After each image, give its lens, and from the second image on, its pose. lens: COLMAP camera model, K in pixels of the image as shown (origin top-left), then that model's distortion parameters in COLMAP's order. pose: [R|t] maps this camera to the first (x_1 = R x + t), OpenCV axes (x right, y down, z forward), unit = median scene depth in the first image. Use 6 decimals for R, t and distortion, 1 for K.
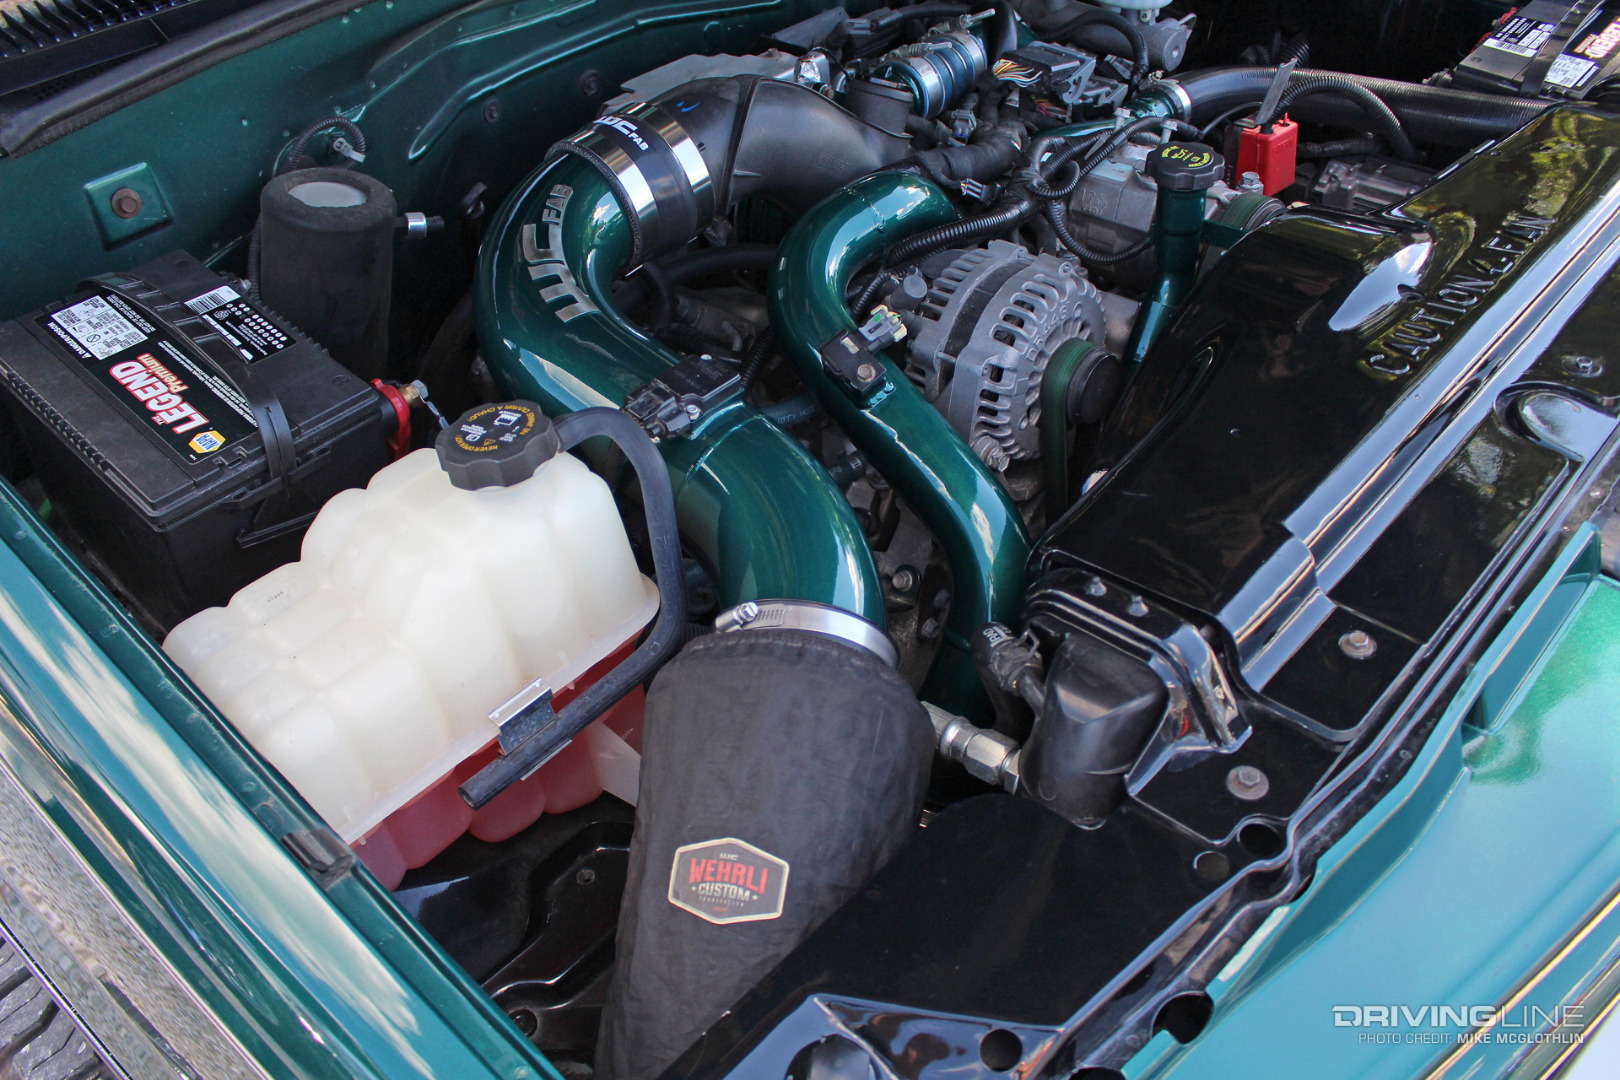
lens RADIAL K [[1312.6, 0, 810.0], [0, 1312.6, 540.0], [0, 0, 1]] dist [-0.084058, 0.006448]
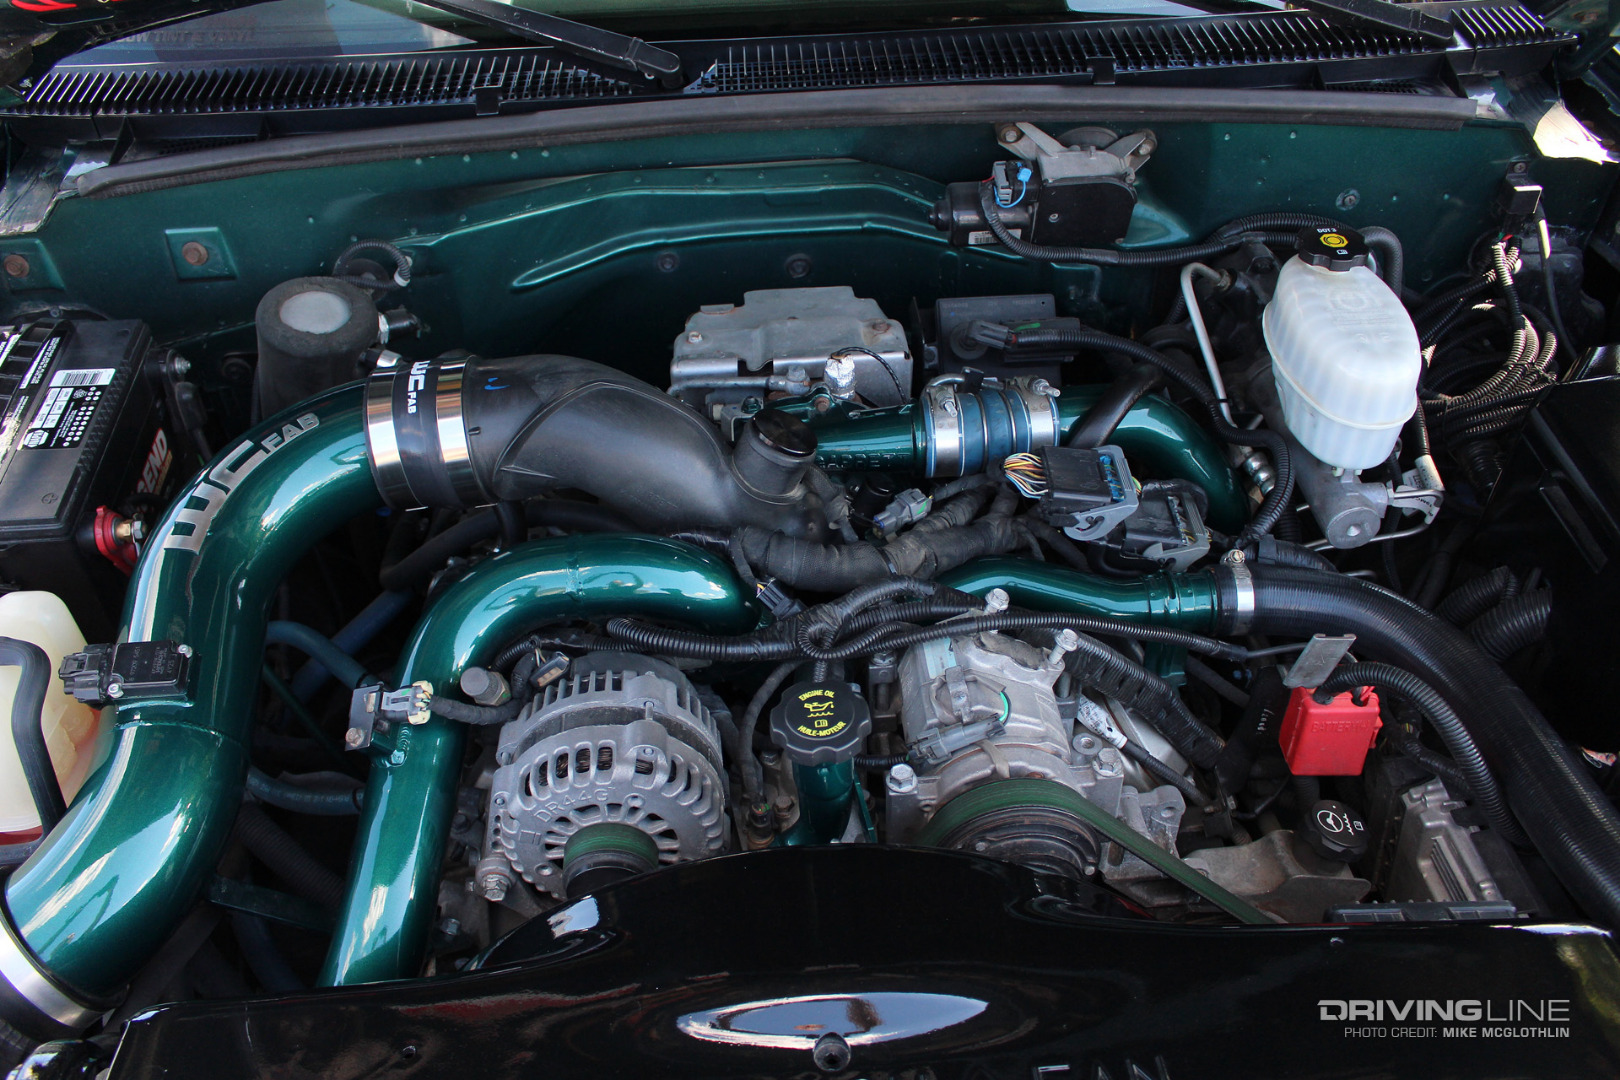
lens RADIAL K [[1312.6, 0, 810.0], [0, 1312.6, 540.0], [0, 0, 1]] dist [-0.084058, 0.006448]
pose [[0.726457, 0.476934, -0.494767, 0.584652], [-0.464412, 0.871393, 0.158097, -0.475776], [0.506538, 0.114925, 0.854524, 0.293752]]
